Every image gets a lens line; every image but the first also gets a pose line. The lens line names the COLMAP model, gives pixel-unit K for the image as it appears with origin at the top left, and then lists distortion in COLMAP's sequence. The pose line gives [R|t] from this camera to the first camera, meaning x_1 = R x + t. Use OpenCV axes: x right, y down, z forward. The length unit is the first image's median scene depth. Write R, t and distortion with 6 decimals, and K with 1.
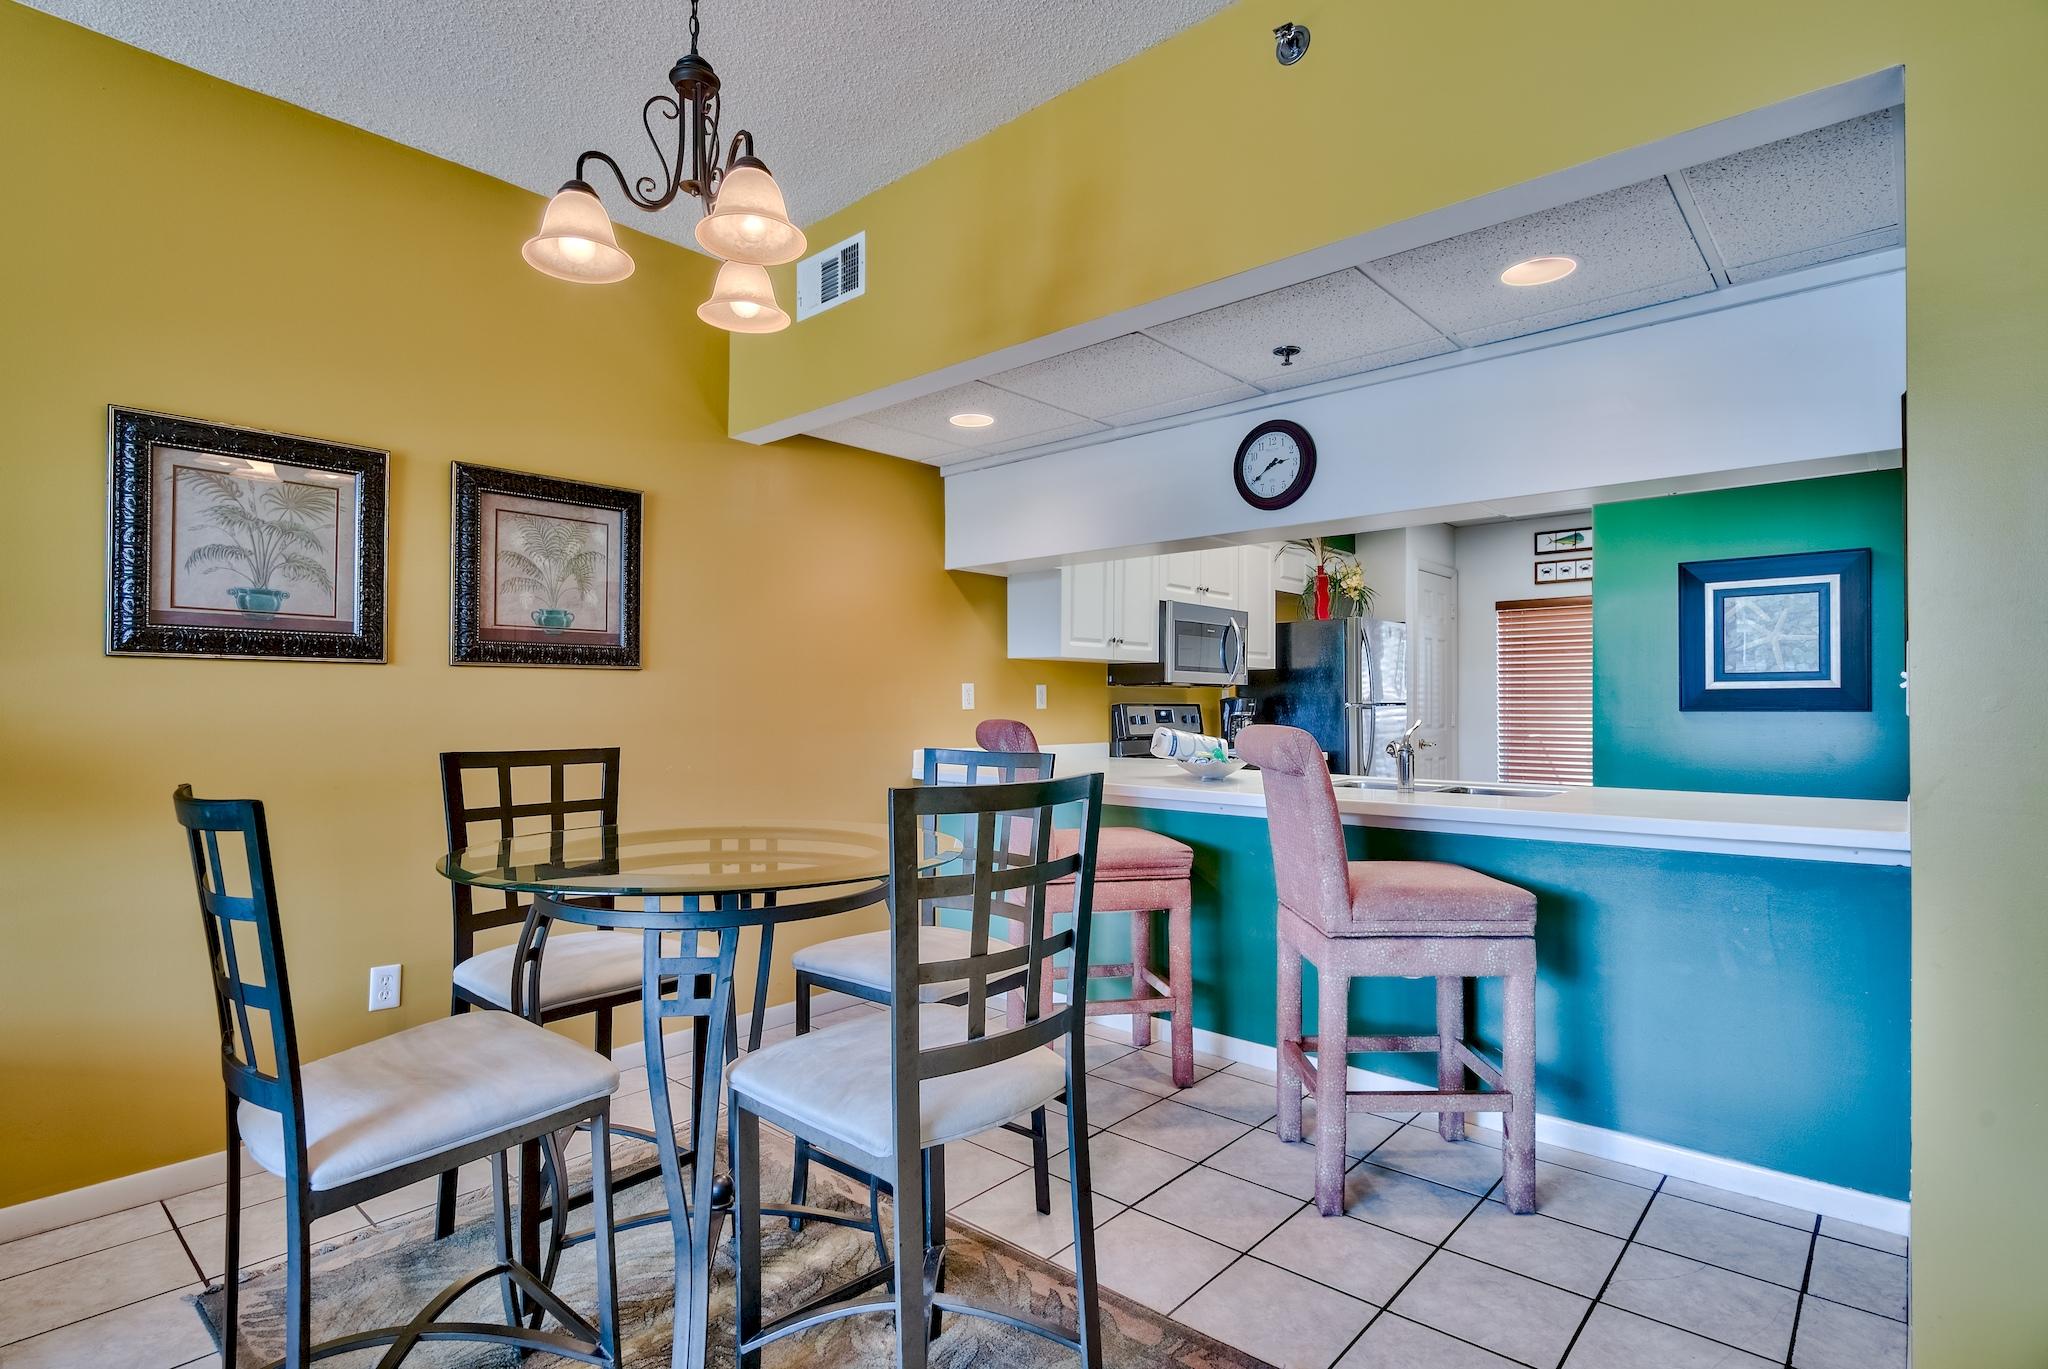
lens RADIAL K [[1011.6, 0, 1027.6], [0, 1011.6, 700.0], [0, 0, 1]] dist [-0.008835, 0.000252]
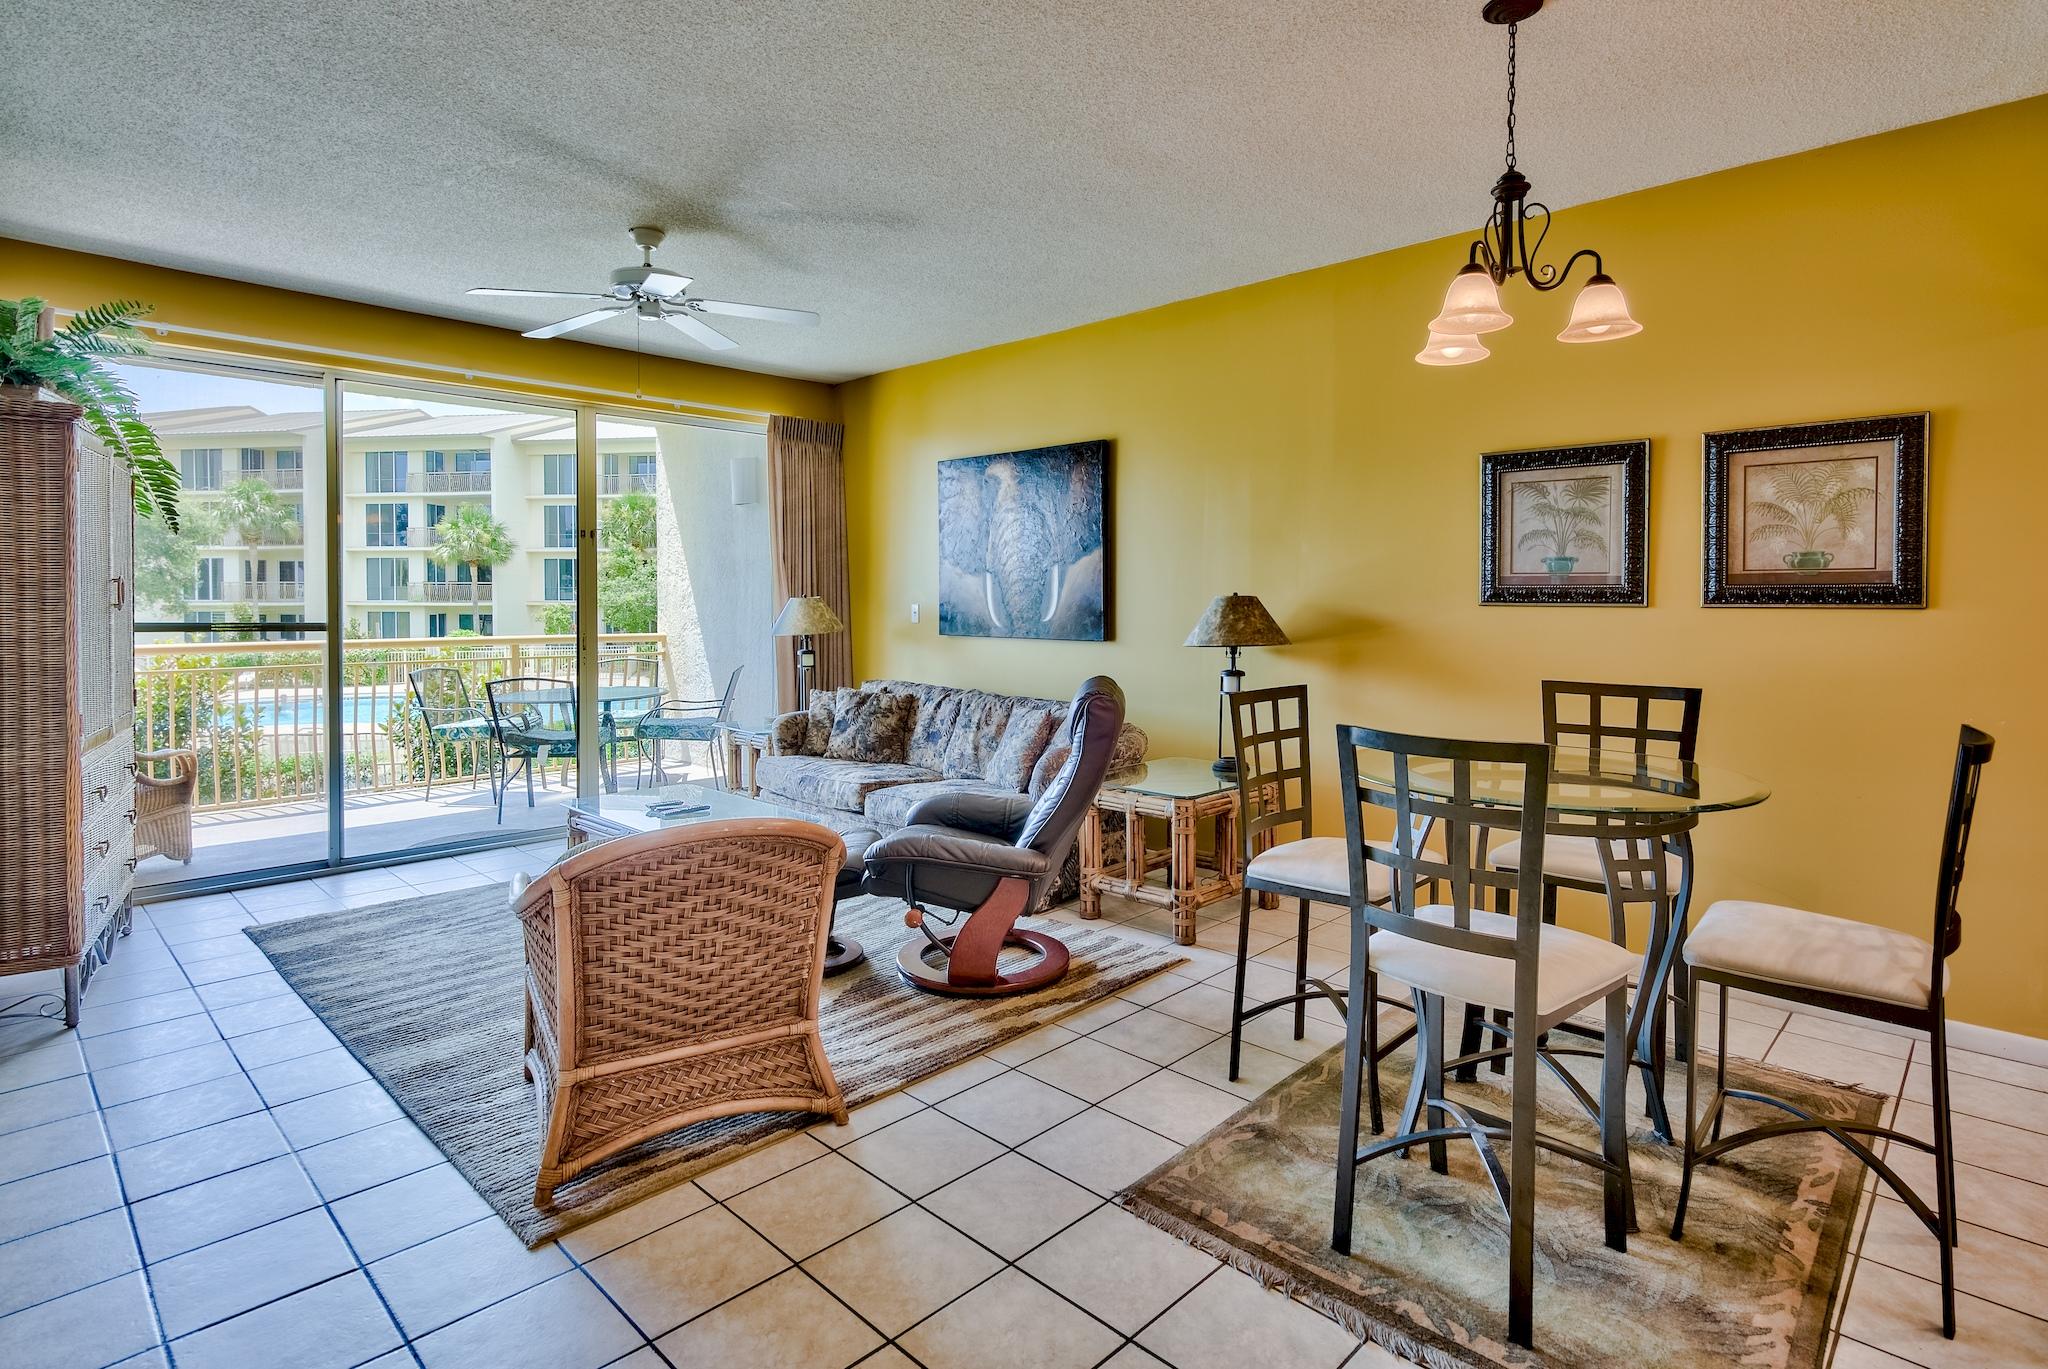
lens RADIAL K [[1057.6, 0, 1020.0], [0, 1057.6, 615.9], [0, 0, 1]] dist [0.000096, 0.000756]
pose [[-0.054805, 0.019287, -0.998311, 0.533093], [0.005156, 0.999806, 0.019033, -0.039453], [0.998484, -0.004104, -0.054893, 0.207100]]
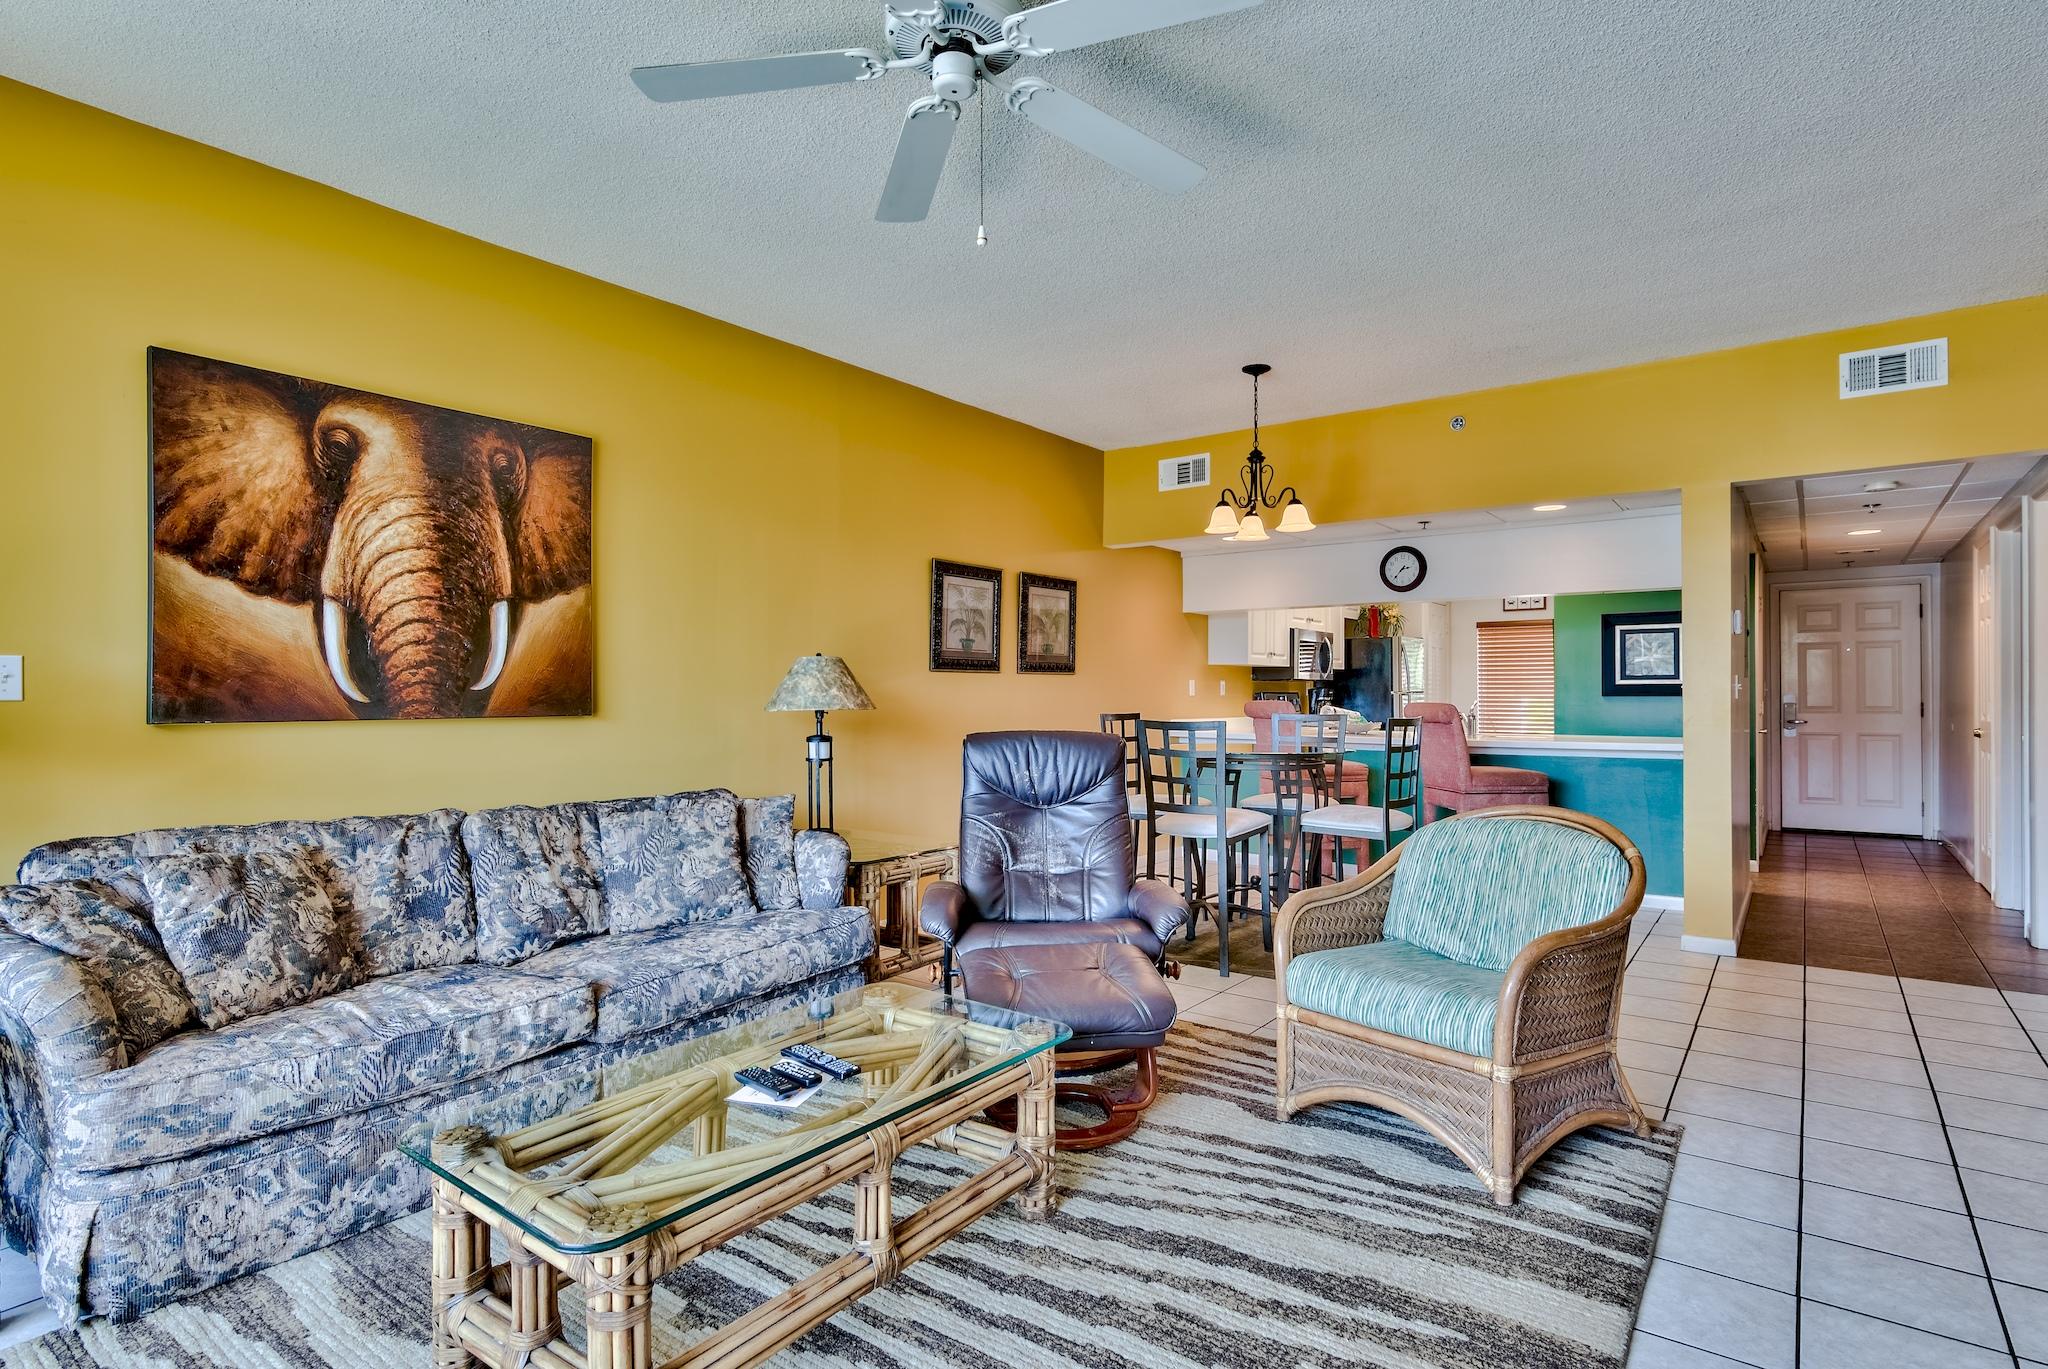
lens RADIAL K [[1040.7, 0, 1024.0], [0, 1040.7, 684.5], [0, 0, 1]] dist [-0.002277, -0.000116]
pose [[0.996893, -0.000061, 0.078765, -0.547542], [0.000295, 0.999996, -0.002956, -0.005252], [-0.078764, 0.002970, 0.996889, -0.797748]]
